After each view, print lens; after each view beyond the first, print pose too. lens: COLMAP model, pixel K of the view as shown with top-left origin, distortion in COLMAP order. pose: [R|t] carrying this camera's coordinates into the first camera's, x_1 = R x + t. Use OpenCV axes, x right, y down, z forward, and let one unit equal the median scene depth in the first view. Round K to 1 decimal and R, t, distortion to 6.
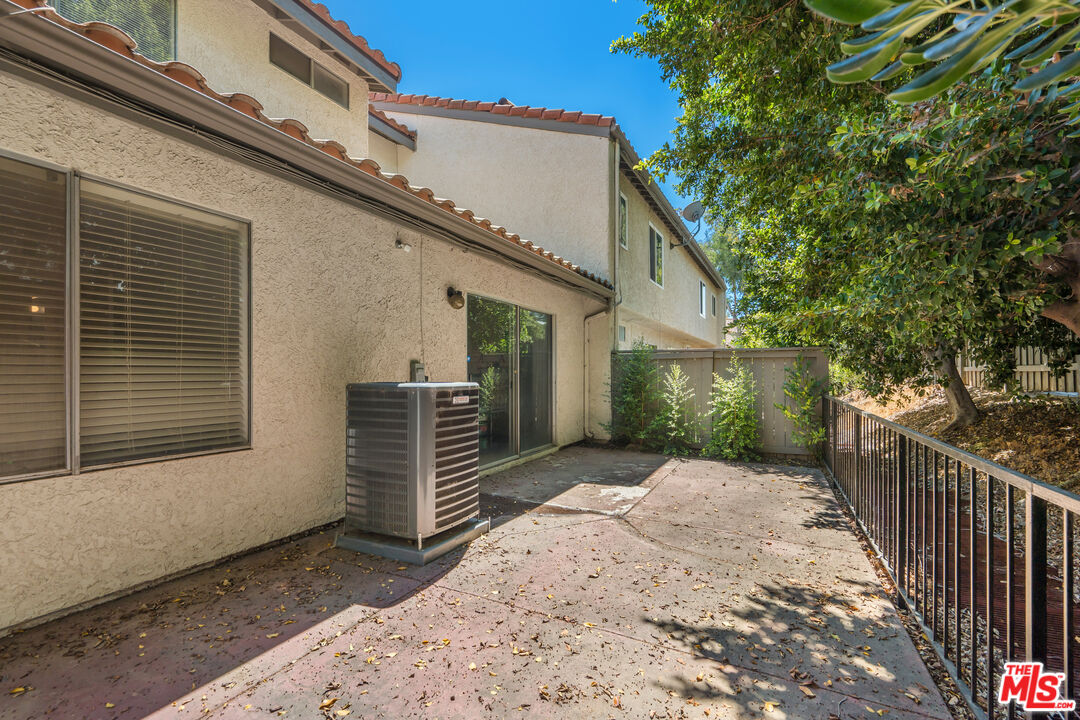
lens RADIAL K [[503.0, 0, 539.5], [0, 503.0, 366.3], [0, 0, 1]] dist [0.001262, 0.000296]
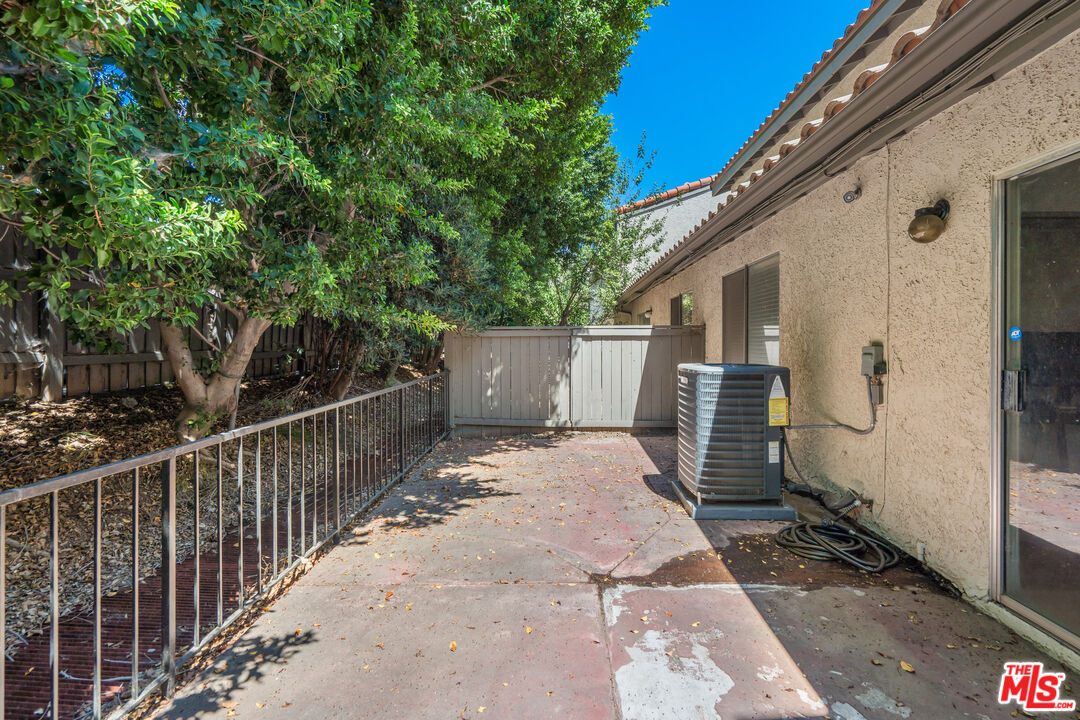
lens RADIAL K [[503.0, 0, 538.6], [0, 503.0, 350.9], [0, 0, 1]] dist [0.001262, 0.000296]
pose [[-0.923444, 0.011093, -0.383574, 0.740645], [0.008353, 0.999926, 0.008809, -0.017063], [0.383643, 0.004930, -0.923468, 2.397107]]
